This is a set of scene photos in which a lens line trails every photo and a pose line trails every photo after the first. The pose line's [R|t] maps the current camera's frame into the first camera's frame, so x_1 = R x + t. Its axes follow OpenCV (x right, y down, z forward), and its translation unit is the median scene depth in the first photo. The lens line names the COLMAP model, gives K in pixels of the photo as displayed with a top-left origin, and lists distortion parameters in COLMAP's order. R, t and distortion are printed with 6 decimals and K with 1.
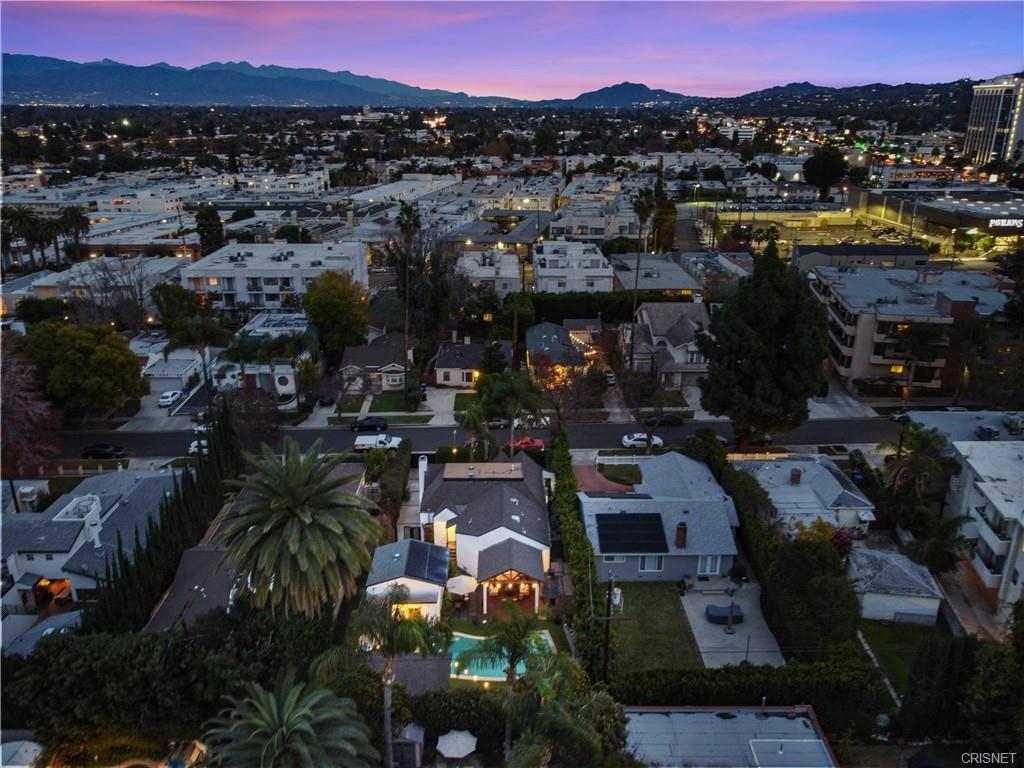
lens RADIAL K [[781.7, 0, 510.2], [0, 781.7, 382.8], [0, 0, 1]] dist [0.001507, -0.011415]
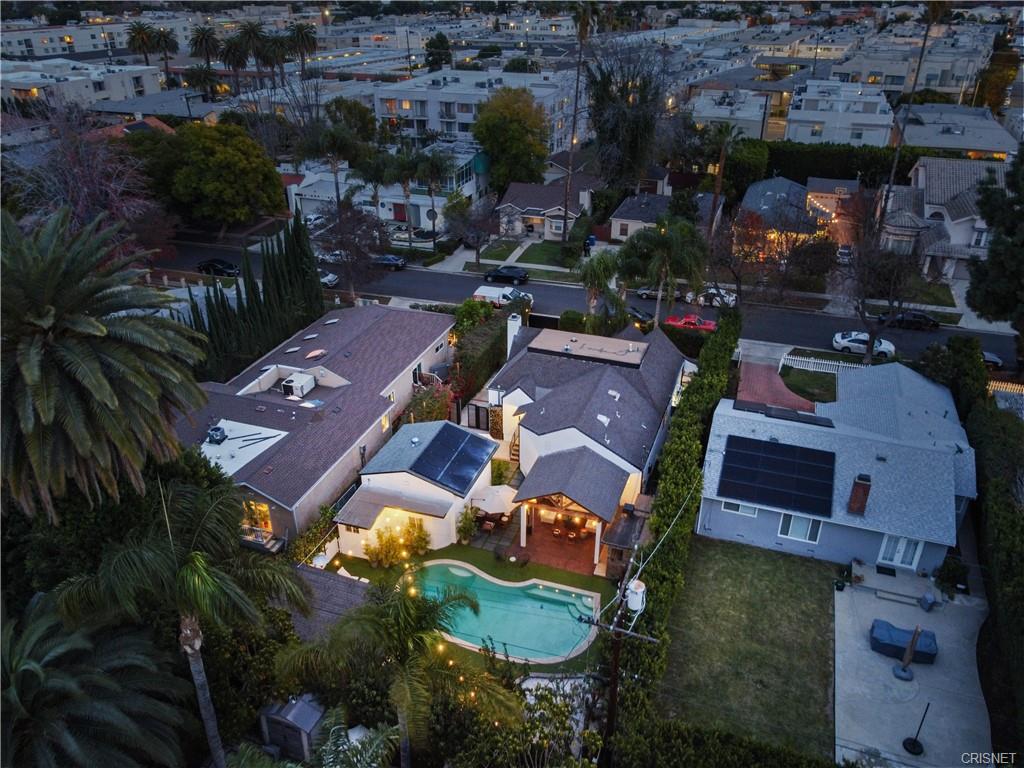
lens RADIAL K [[781.7, 0, 511.0], [0, 781.7, 387.5], [0, 0, 1]] dist [0.001507, -0.011415]
pose [[0.936615, 0.164688, -0.309240, 0.086813], [-0.114856, 0.978190, 0.173071, 0.025236], [0.330998, -0.126583, 0.935103, 0.222910]]
